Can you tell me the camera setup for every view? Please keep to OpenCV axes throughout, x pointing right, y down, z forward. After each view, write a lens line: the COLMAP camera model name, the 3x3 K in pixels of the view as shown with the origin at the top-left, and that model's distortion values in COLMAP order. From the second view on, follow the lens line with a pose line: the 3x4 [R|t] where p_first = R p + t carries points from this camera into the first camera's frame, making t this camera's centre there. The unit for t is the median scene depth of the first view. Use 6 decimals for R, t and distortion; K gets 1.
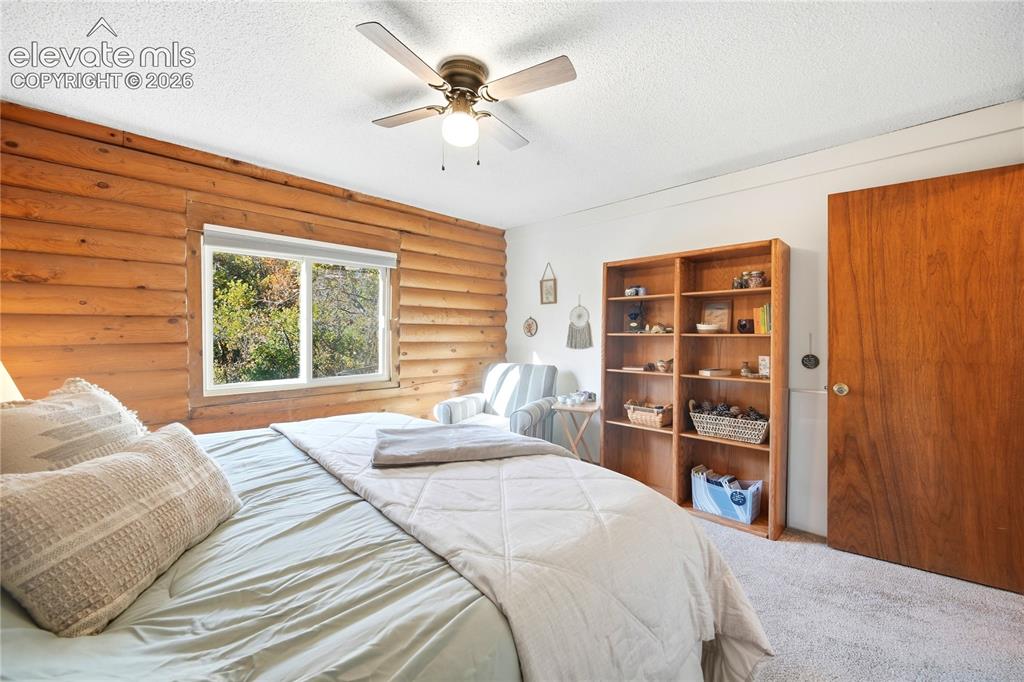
lens RADIAL K [[407.6, 0, 508.0], [0, 407.6, 337.7], [0, 0, 1]] dist [-0.001186, -0.000002]
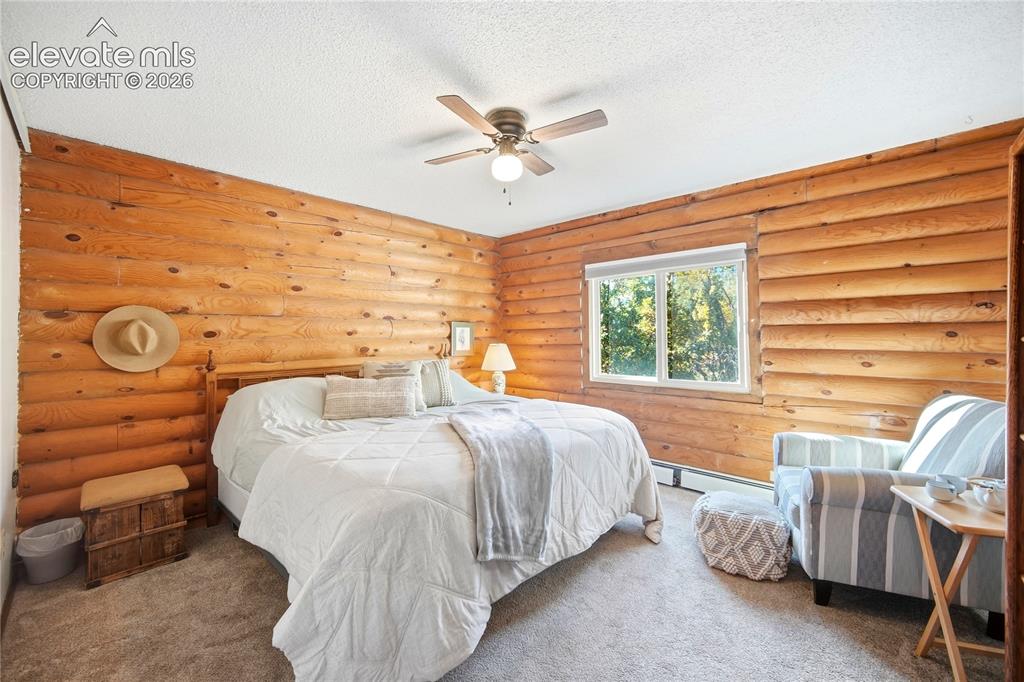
lens RADIAL K [[407.6, 0, 508.0], [0, 407.6, 337.7], [0, 0, 1]] dist [-0.001186, -0.000002]
pose [[0.044003, -0.001826, -0.999030, 0.630816], [-0.007479, 0.999970, -0.002157, -0.005998], [0.999003, 0.007566, 0.043988, 0.555524]]
